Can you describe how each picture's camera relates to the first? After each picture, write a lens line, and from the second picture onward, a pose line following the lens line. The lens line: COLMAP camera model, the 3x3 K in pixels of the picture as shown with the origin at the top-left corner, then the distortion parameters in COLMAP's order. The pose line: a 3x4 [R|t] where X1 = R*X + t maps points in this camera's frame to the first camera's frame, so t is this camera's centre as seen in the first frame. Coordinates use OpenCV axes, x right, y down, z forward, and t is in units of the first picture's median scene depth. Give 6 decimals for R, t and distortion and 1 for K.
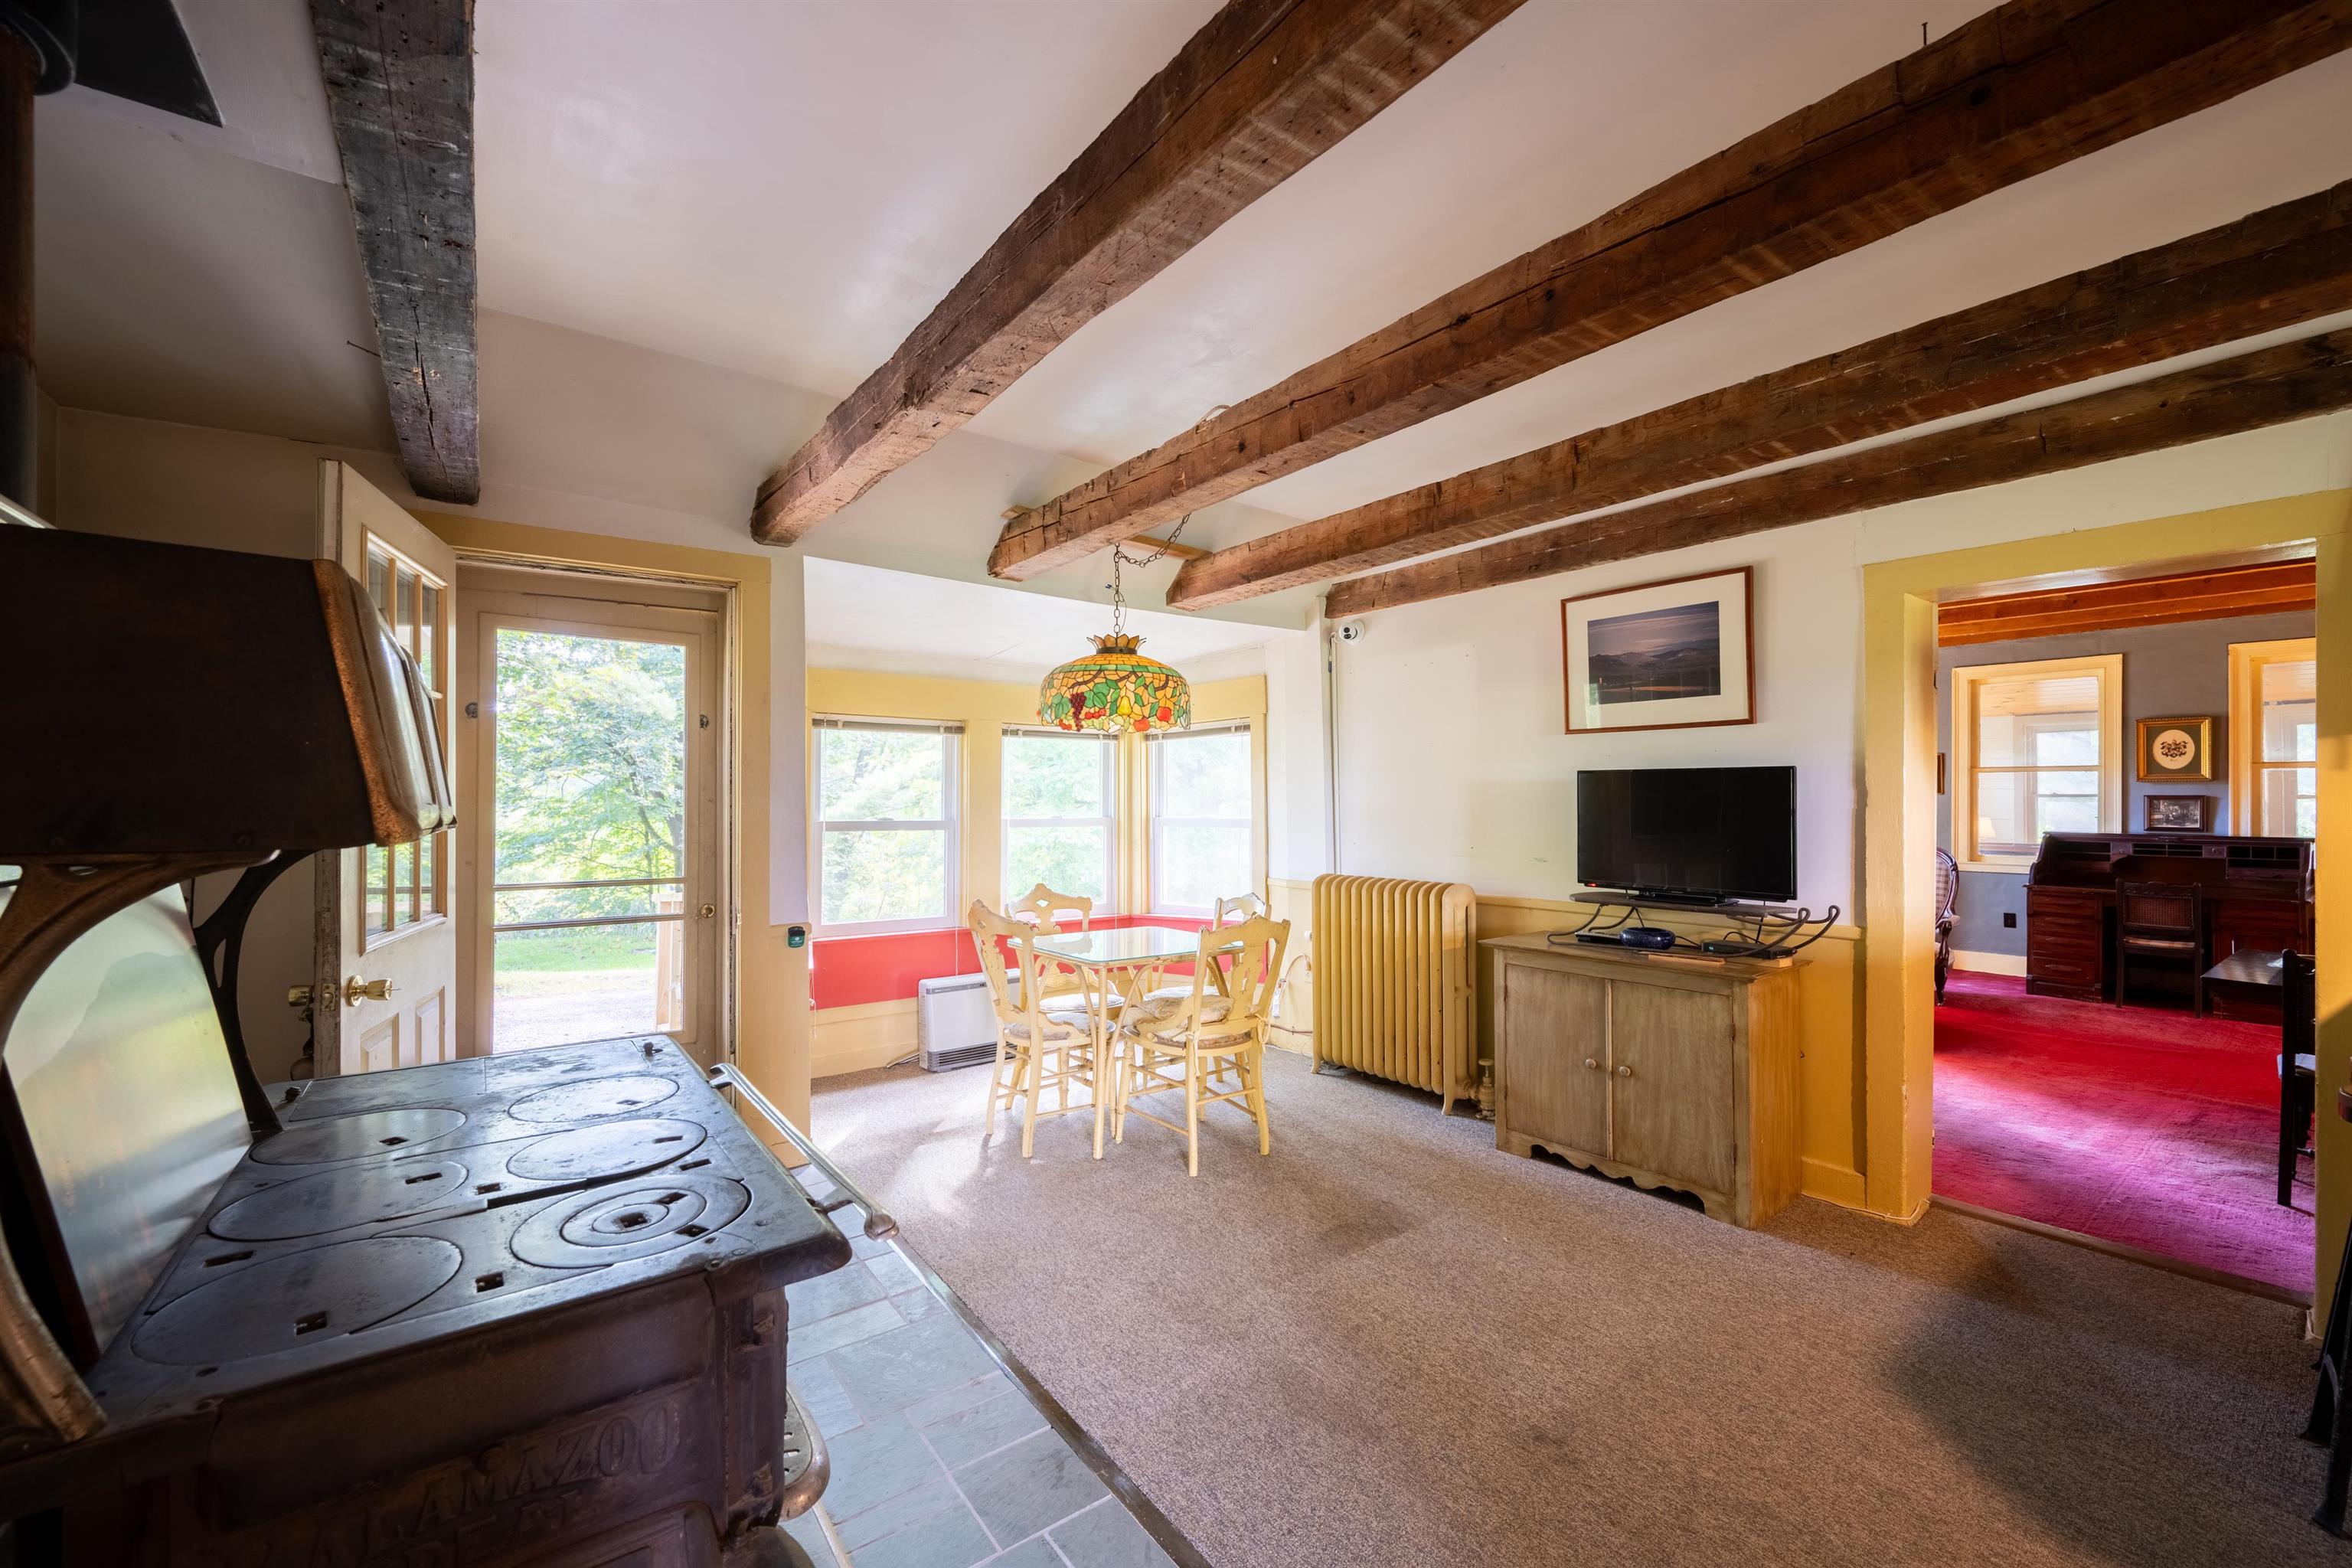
lens RADIAL K [[941.4, 0, 1174.8], [0, 941.4, 791.1], [0, 0, 1]] dist [-0.003455, 0.000310]
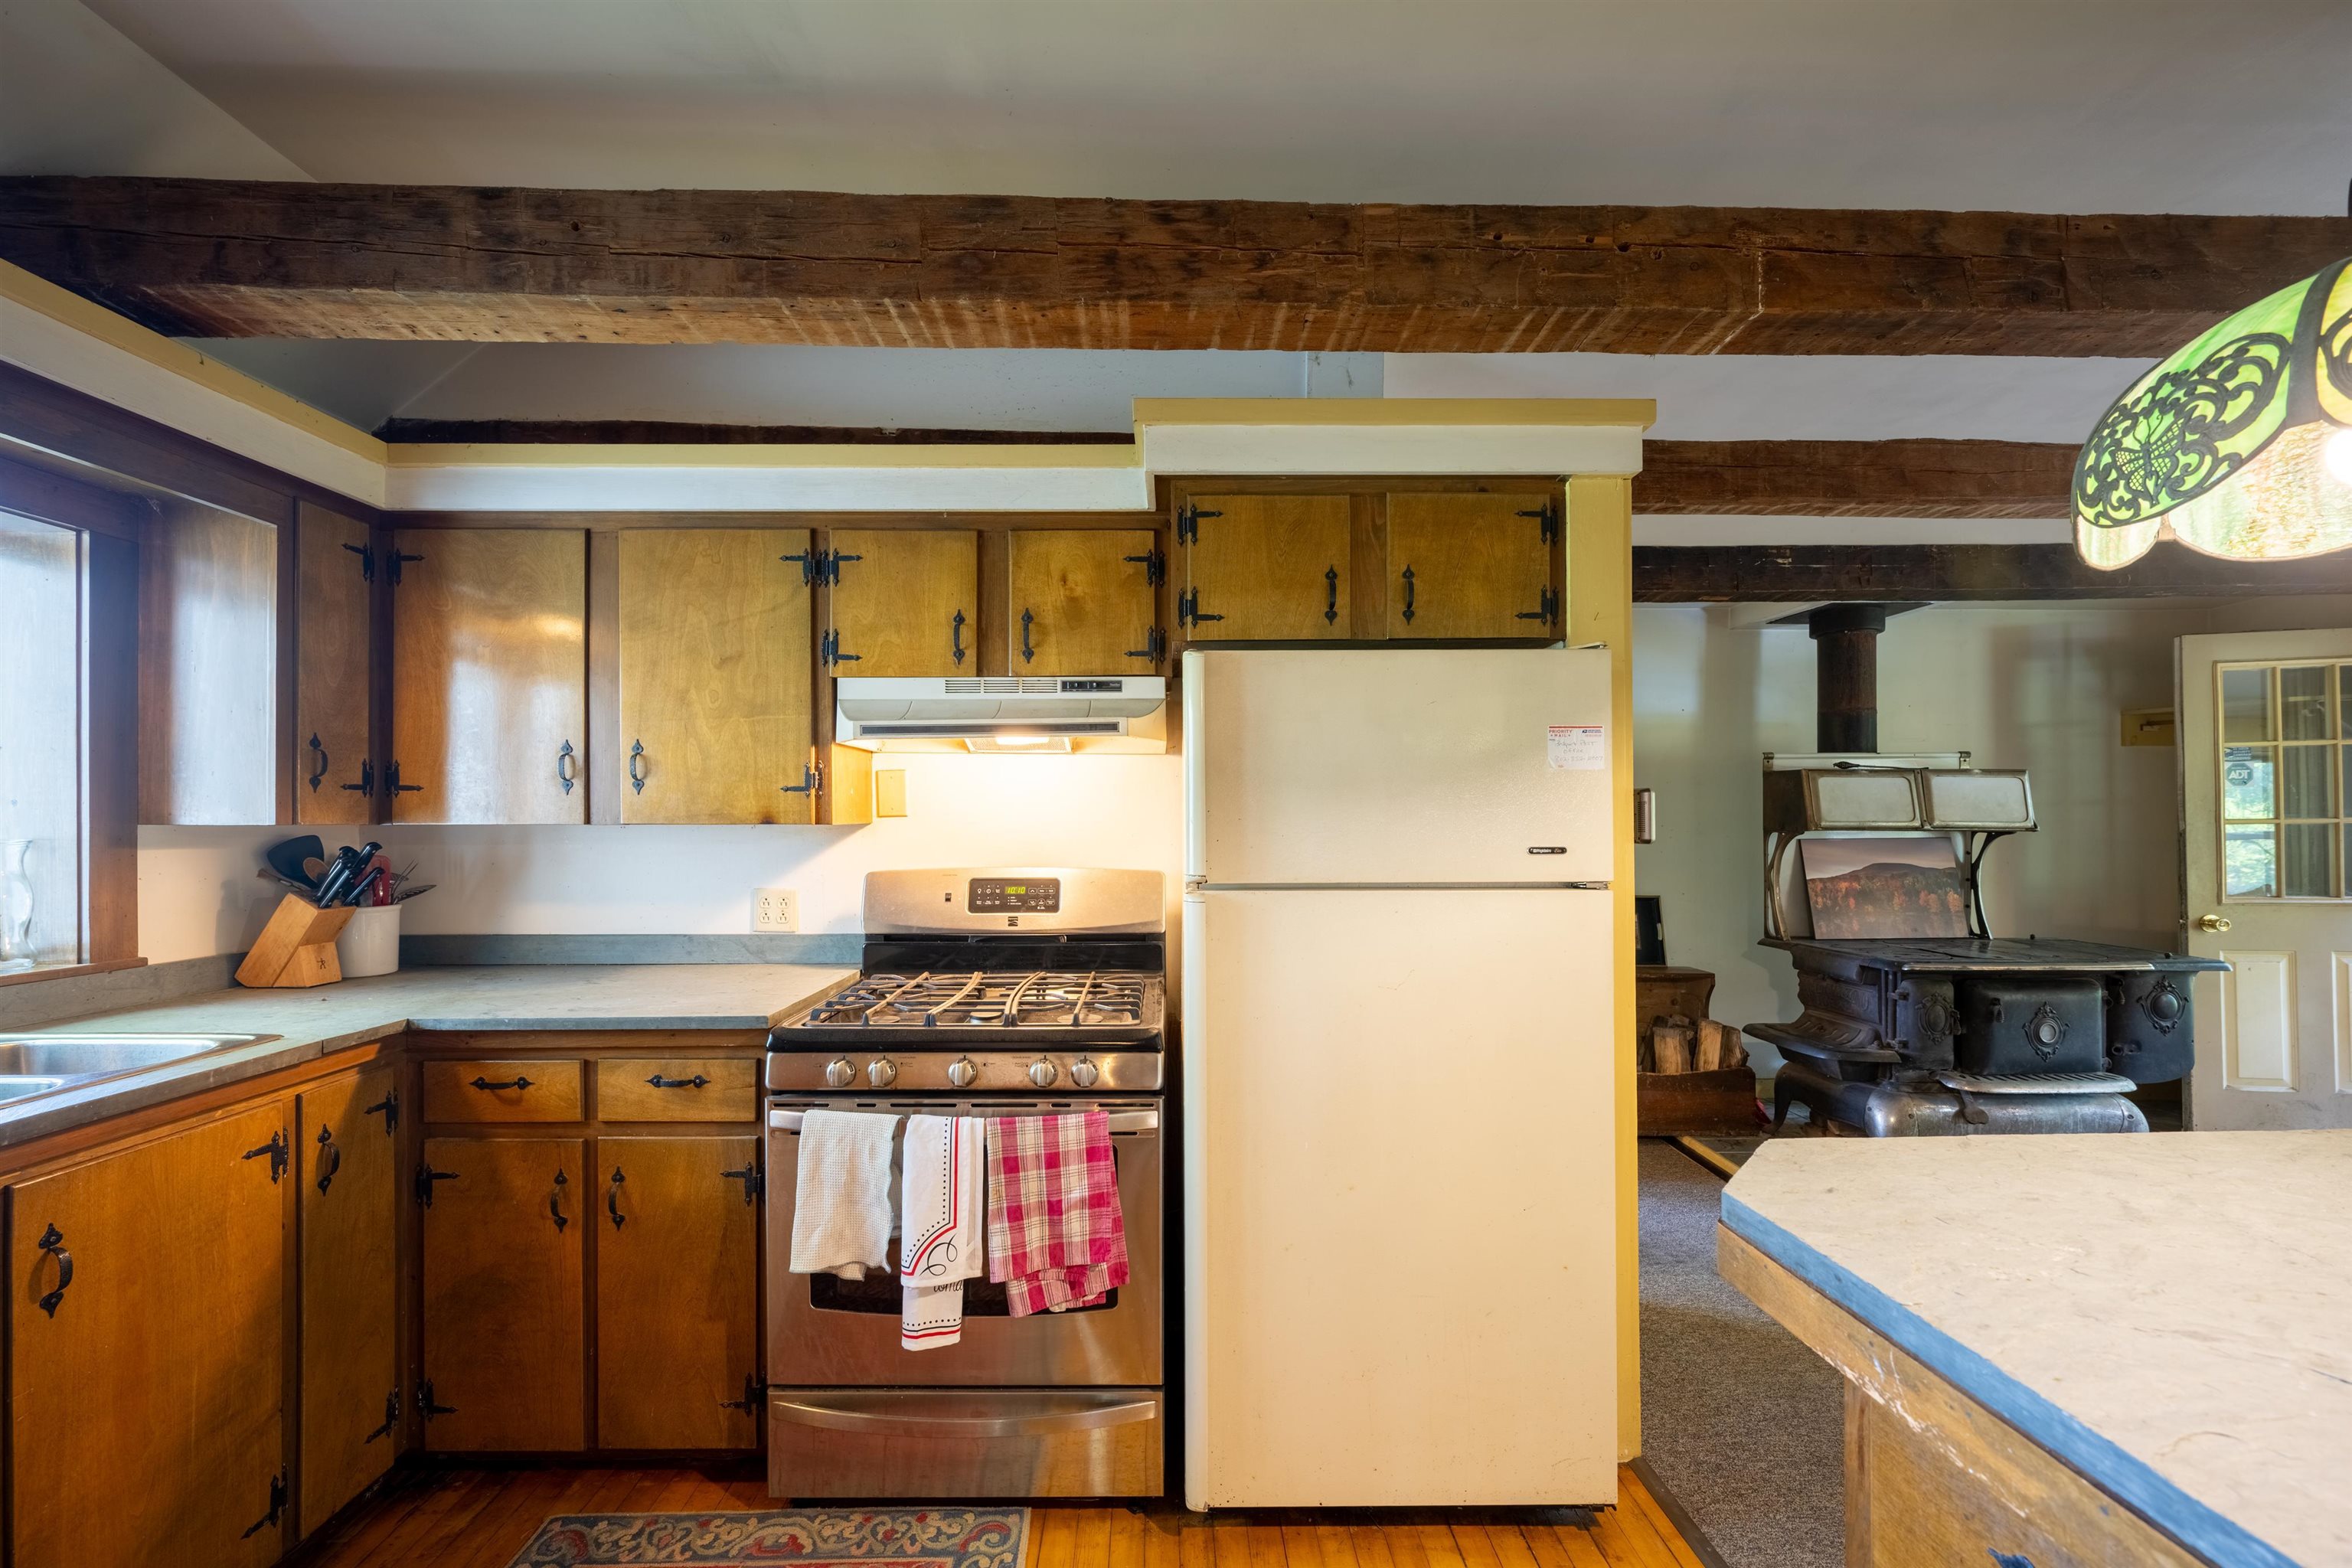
lens RADIAL K [[941.4, 0, 1179.5], [0, 941.4, 819.3], [0, 0, 1]] dist [-0.003455, 0.000310]
pose [[-0.574431, 0.001360, -0.818552, 1.023971], [0.016305, 0.999819, -0.009781, -0.000287], [0.818391, -0.018965, -0.574349, 0.251890]]
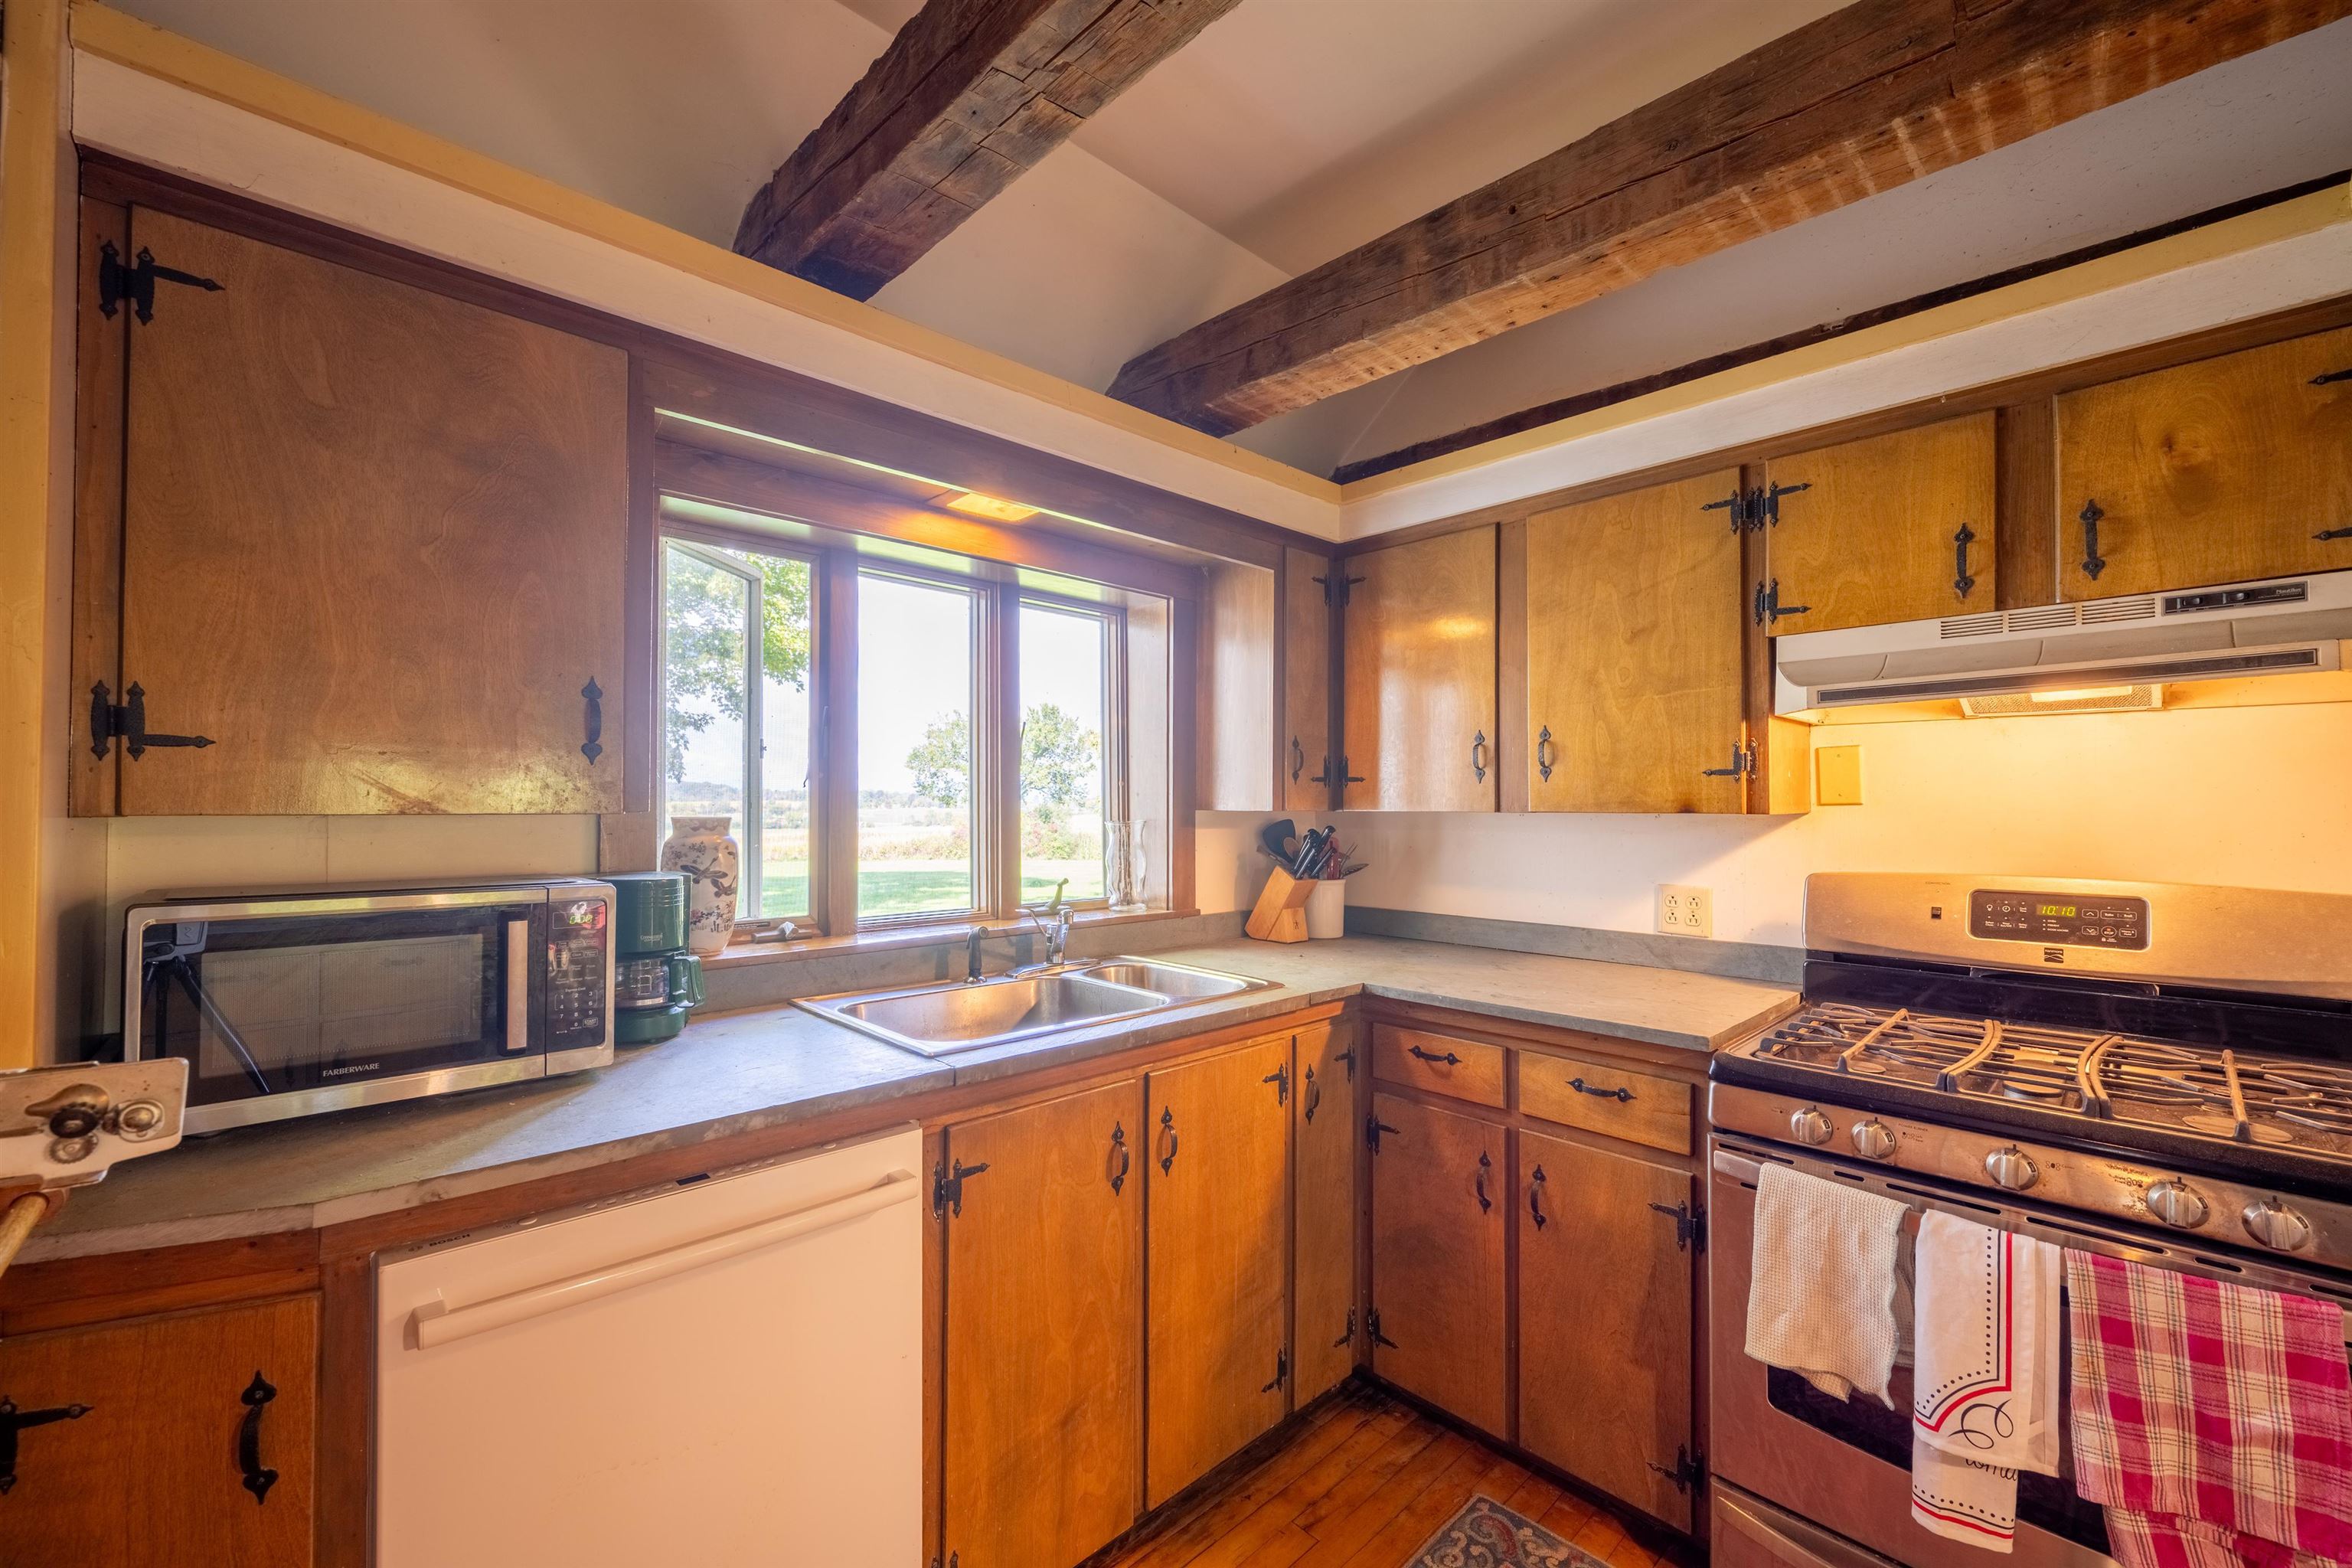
lens RADIAL K [[941.4, 0, 1163.8], [0, 941.4, 796.6], [0, 0, 1]] dist [-0.003455, 0.000310]
pose [[-0.992287, -0.002762, -0.123931, 1.042317], [0.000776, 0.999594, -0.028489, -0.002086], [0.123959, -0.028366, -0.991882, 0.169376]]
